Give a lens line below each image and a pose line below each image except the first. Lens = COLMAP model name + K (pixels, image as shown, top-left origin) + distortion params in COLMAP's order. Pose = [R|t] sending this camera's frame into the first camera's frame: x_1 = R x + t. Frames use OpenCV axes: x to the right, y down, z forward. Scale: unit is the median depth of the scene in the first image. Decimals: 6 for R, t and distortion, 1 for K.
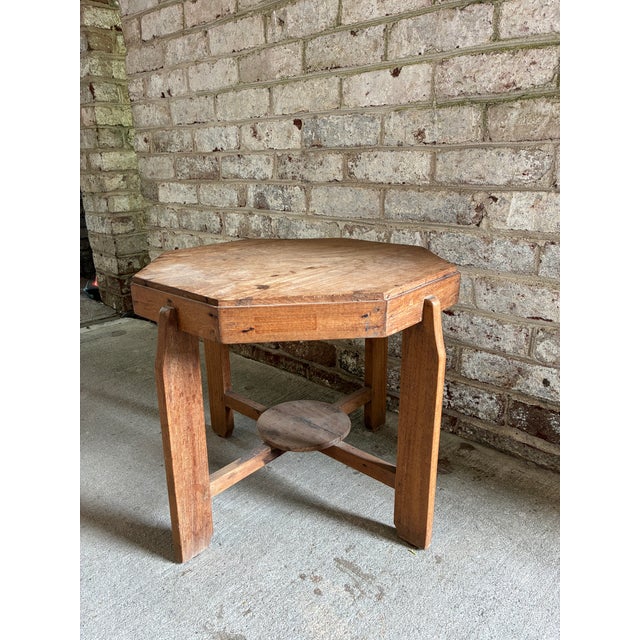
lens RADIAL K [[491.4, 0, 312.0], [0, 491.4, 315.8], [0, 0, 1]] dist [0.052941, -0.068015]
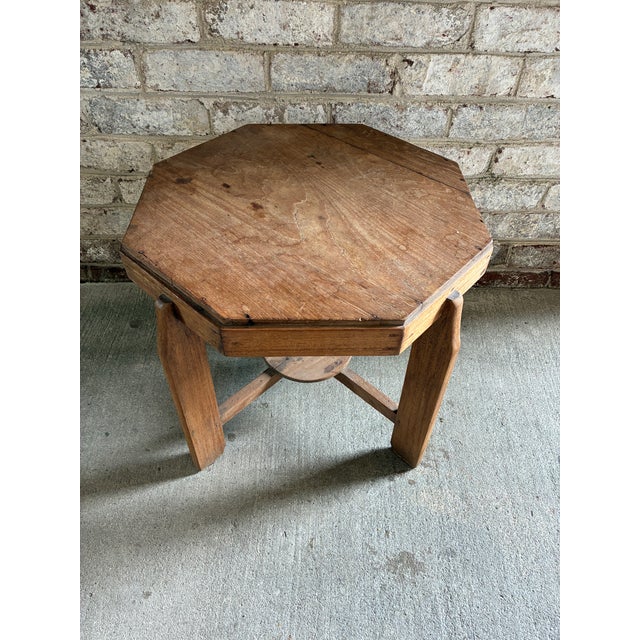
lens RADIAL K [[491.4, 0, 318.5], [0, 491.4, 315.6], [0, 0, 1]] dist [0.052941, -0.068015]
pose [[0.742975, -0.454681, 0.491175, -0.403511], [0.174164, 0.839897, 0.514043, -0.321771], [-0.646262, -0.296376, 0.703212, 0.291865]]
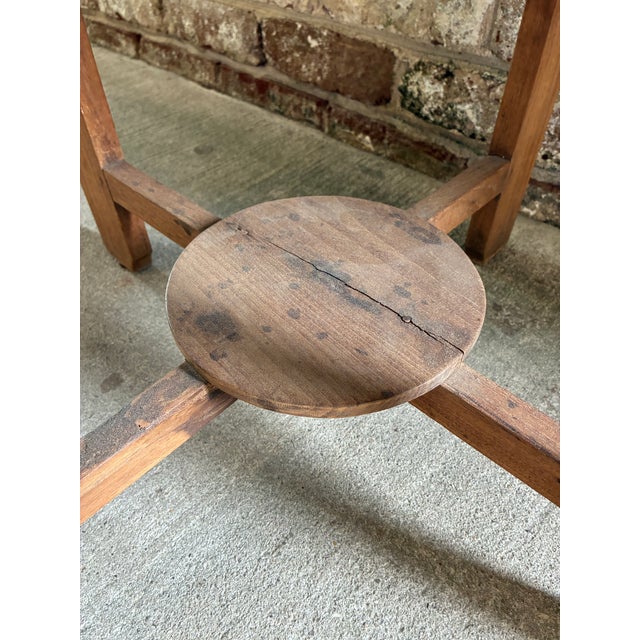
lens RADIAL K [[491.4, 0, 317.1], [0, 491.4, 318.3], [0, 0, 1]] dist [0.052941, -0.068015]
pose [[0.999821, 0.018899, 0.000209, -0.019524], [-0.016876, 0.887690, 0.460132, 0.090824], [0.008510, -0.460053, 0.887851, 0.662819]]
